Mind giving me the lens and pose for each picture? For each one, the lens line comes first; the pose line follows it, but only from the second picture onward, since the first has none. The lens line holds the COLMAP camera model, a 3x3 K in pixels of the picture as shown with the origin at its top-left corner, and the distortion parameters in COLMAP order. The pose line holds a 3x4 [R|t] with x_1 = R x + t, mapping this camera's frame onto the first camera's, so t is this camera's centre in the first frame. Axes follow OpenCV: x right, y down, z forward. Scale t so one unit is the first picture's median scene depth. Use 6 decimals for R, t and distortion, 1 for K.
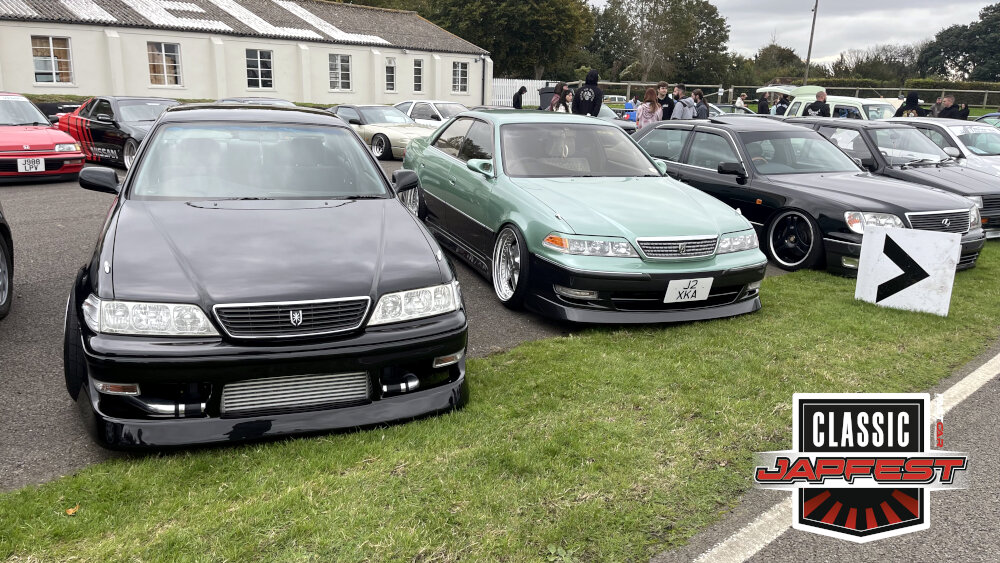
lens RADIAL K [[756.1, 0, 501.1], [0, 756.1, 292.8], [0, 0, 1]] dist [0.082362, -0.110871]
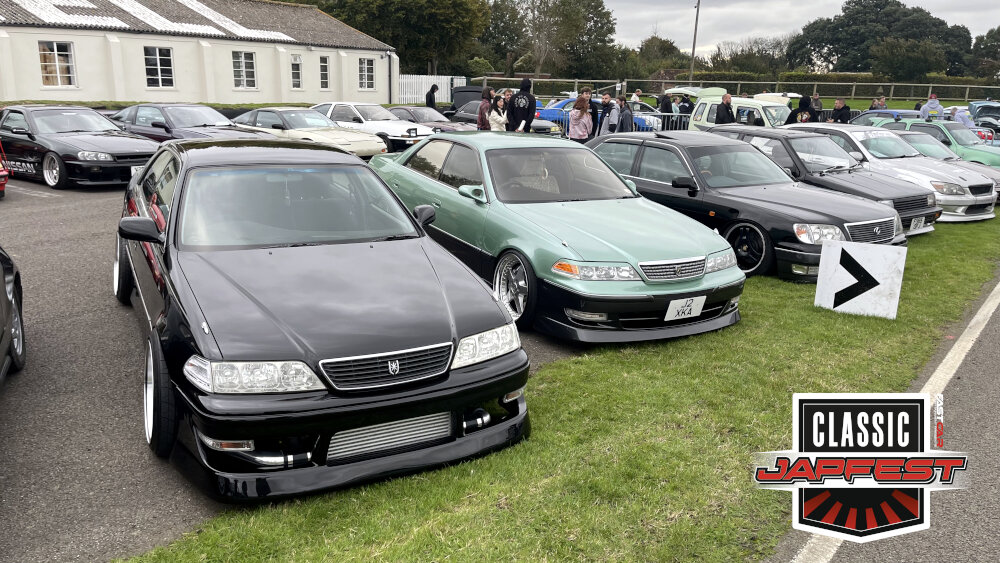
lens RADIAL K [[756.1, 0, 501.1], [0, 756.1, 292.8], [0, 0, 1]] dist [0.082362, -0.110871]
pose [[0.990098, -0.039393, 0.134738, -0.036484], [0.037547, 0.999163, 0.016213, -0.011886], [-0.135264, -0.010994, 0.990749, -0.011608]]
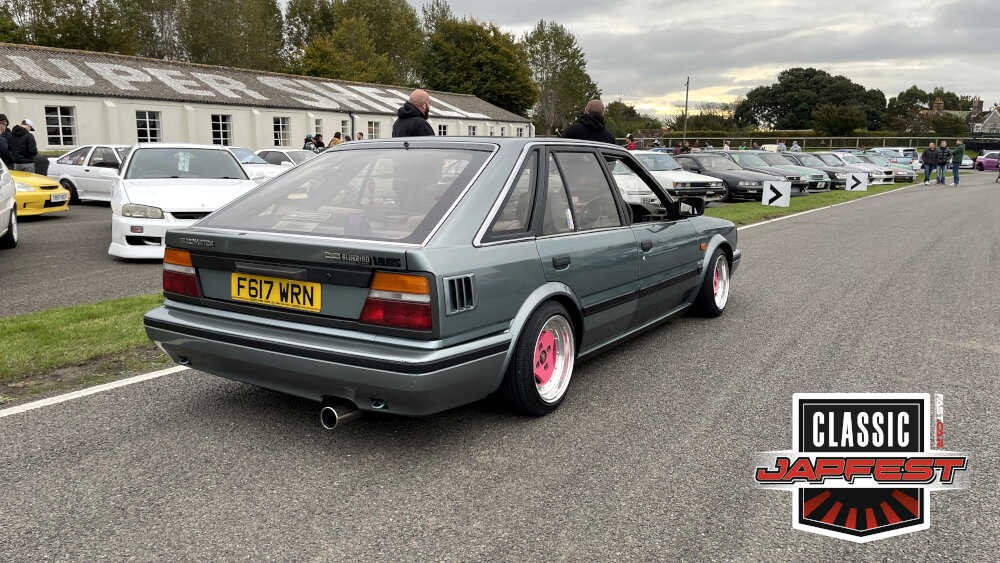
lens RADIAL K [[752.7, 0, 501.3], [0, 752.7, 282.6], [0, 0, 1]] dist [0.025744, -0.000917]
pose [[0.978056, -0.058769, 0.199882, -0.603938], [0.073636, 0.994980, -0.067773, 0.174235], [-0.194896, 0.081004, 0.977473, -0.717021]]
